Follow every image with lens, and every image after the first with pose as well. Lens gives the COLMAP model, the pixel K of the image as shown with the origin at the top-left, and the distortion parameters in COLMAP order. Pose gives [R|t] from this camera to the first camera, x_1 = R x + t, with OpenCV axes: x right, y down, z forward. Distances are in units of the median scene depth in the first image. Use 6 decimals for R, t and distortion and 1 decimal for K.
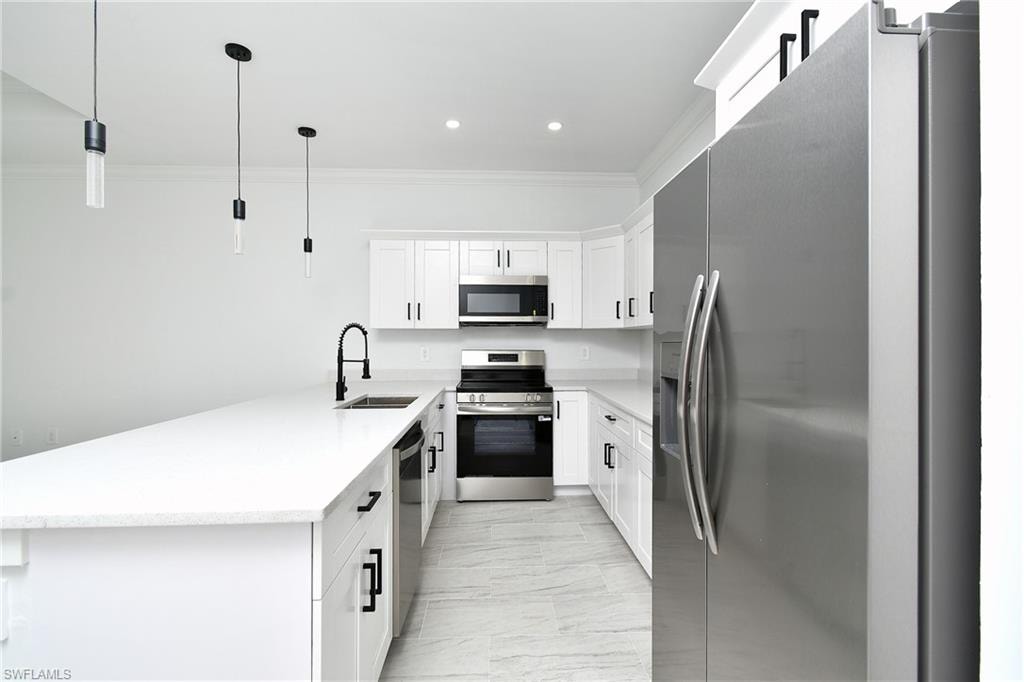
lens RADIAL K [[457.2, 0, 512.0], [0, 457.2, 341.0], [0, 0, 1]] dist [0.000896, -0.000170]
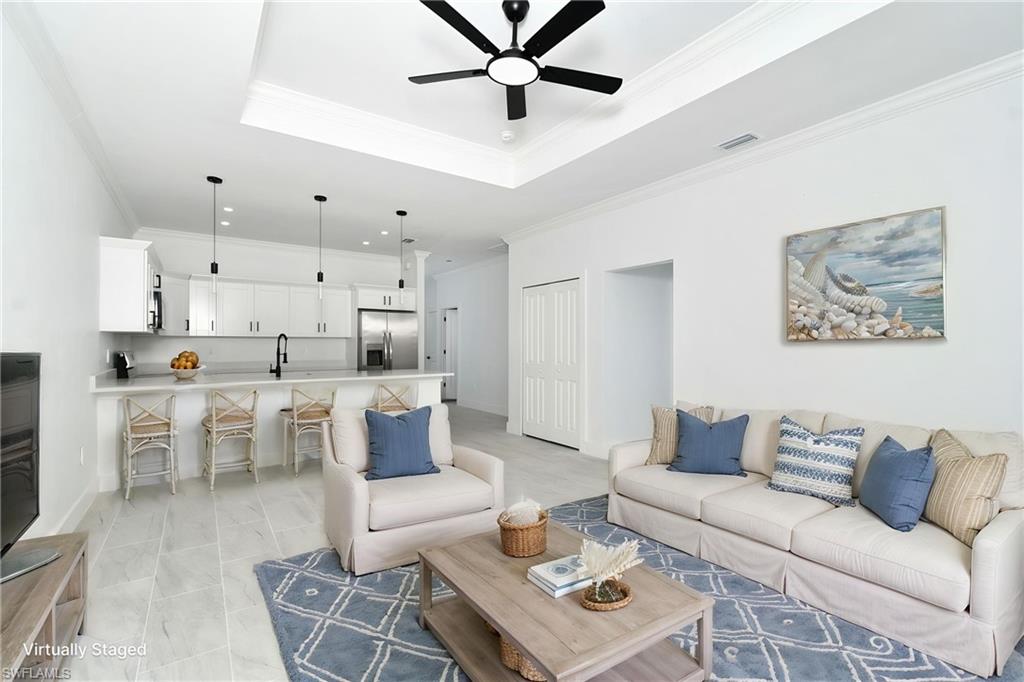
lens RADIAL K [[454.5, 0, 511.1], [0, 454.5, 340.9], [0, 0, 1]] dist [0.001119, -0.000107]
pose [[-0.523499, 0.008426, 0.851985, -1.963924], [0.003820, 0.999964, -0.007543, 0.006200], [-0.852018, -0.000694, -0.523512, 0.960921]]
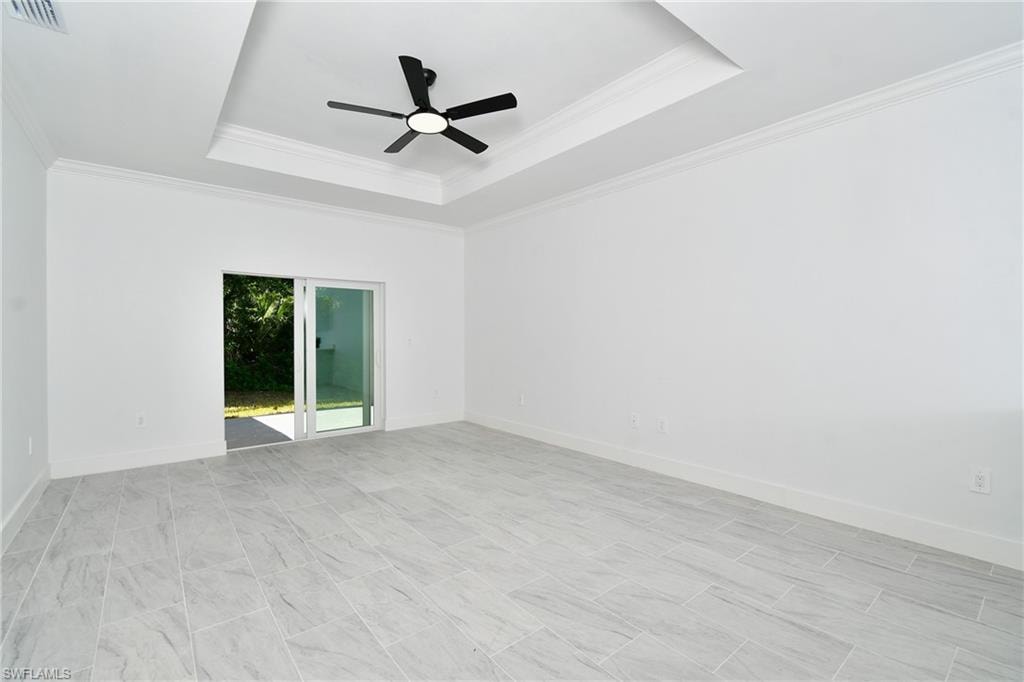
lens RADIAL K [[447.4, 0, 514.9], [0, 447.4, 340.6], [0, 0, 1]] dist [0.003327, 0.000196]
pose [[0.591505, 0.013486, -0.806189, -0.471856], [-0.002944, 0.999890, 0.014567, 0.002548], [0.806296, -0.006243, 0.591479, 0.162491]]
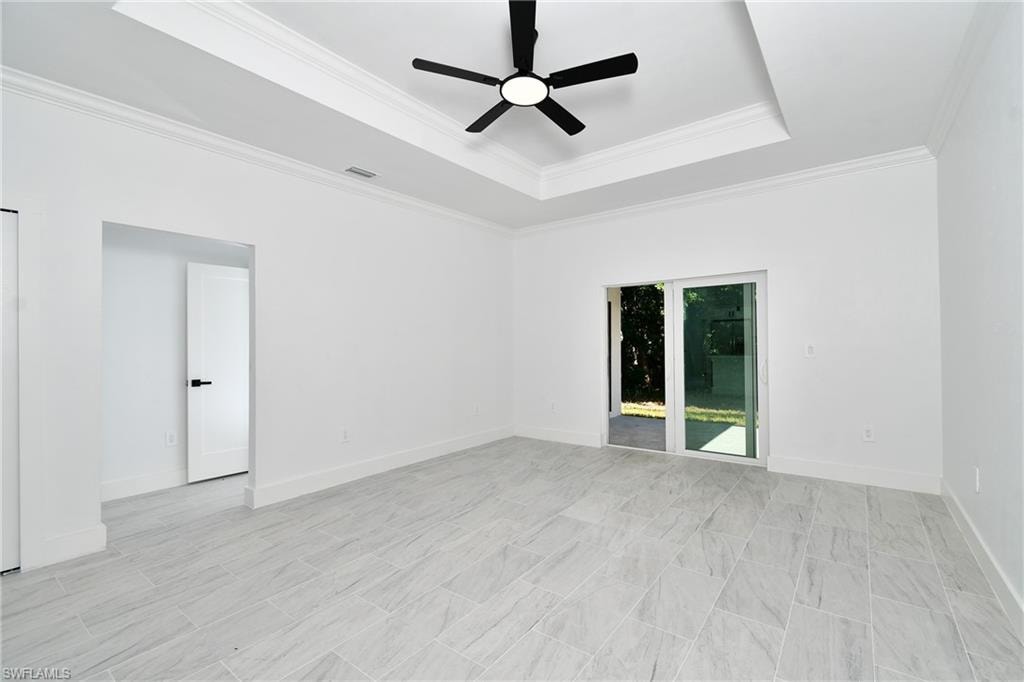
lens RADIAL K [[447.4, 0, 514.9], [0, 447.4, 340.6], [0, 0, 1]] dist [0.003327, 0.000196]
pose [[-0.637661, 0.004801, -0.770302, -0.721127], [0.011607, 0.999927, -0.003376, 0.004092], [0.770230, -0.011094, -0.637670, 1.064500]]
